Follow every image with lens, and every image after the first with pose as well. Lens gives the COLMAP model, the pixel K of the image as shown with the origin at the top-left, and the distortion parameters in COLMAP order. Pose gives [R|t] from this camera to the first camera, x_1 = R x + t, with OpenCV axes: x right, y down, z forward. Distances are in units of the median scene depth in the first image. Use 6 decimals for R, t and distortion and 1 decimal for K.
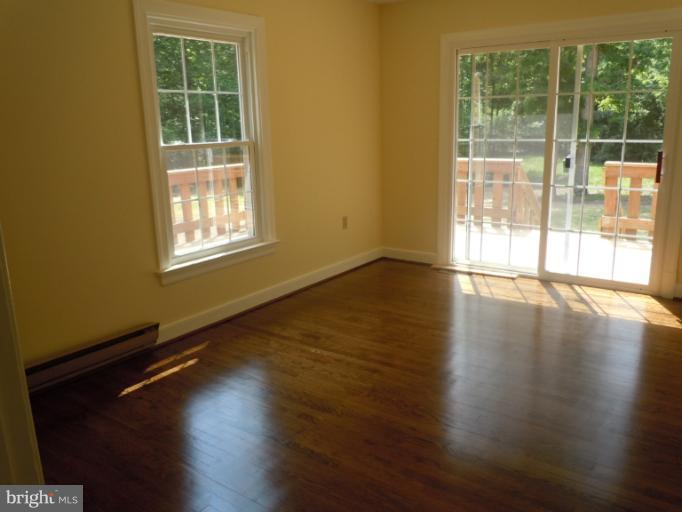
lens RADIAL K [[566.8, 0, 341.0], [0, 566.8, 256.0], [0, 0, 1]] dist [0.010312, 0.008305]
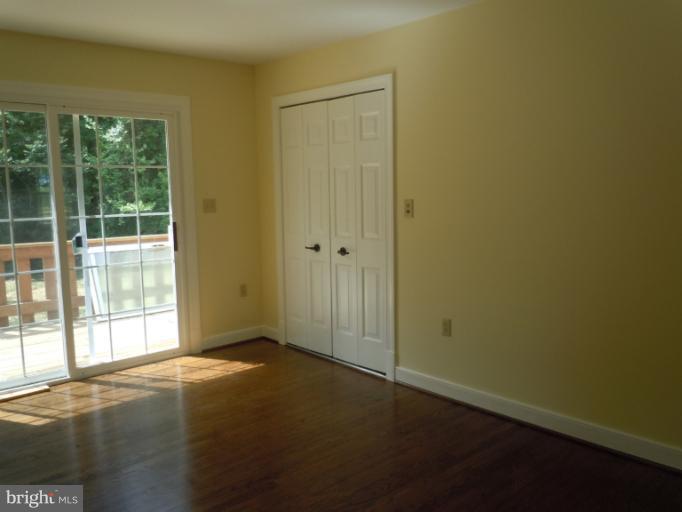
lens RADIAL K [[566.8, 0, 341.0], [0, 566.8, 256.0], [0, 0, 1]] dist [0.010312, 0.008305]
pose [[0.200315, -0.095915, 0.975025, -0.393753], [0.238654, 0.969996, 0.046389, -0.086630], [-0.950220, 0.223401, 0.217196, 0.429837]]
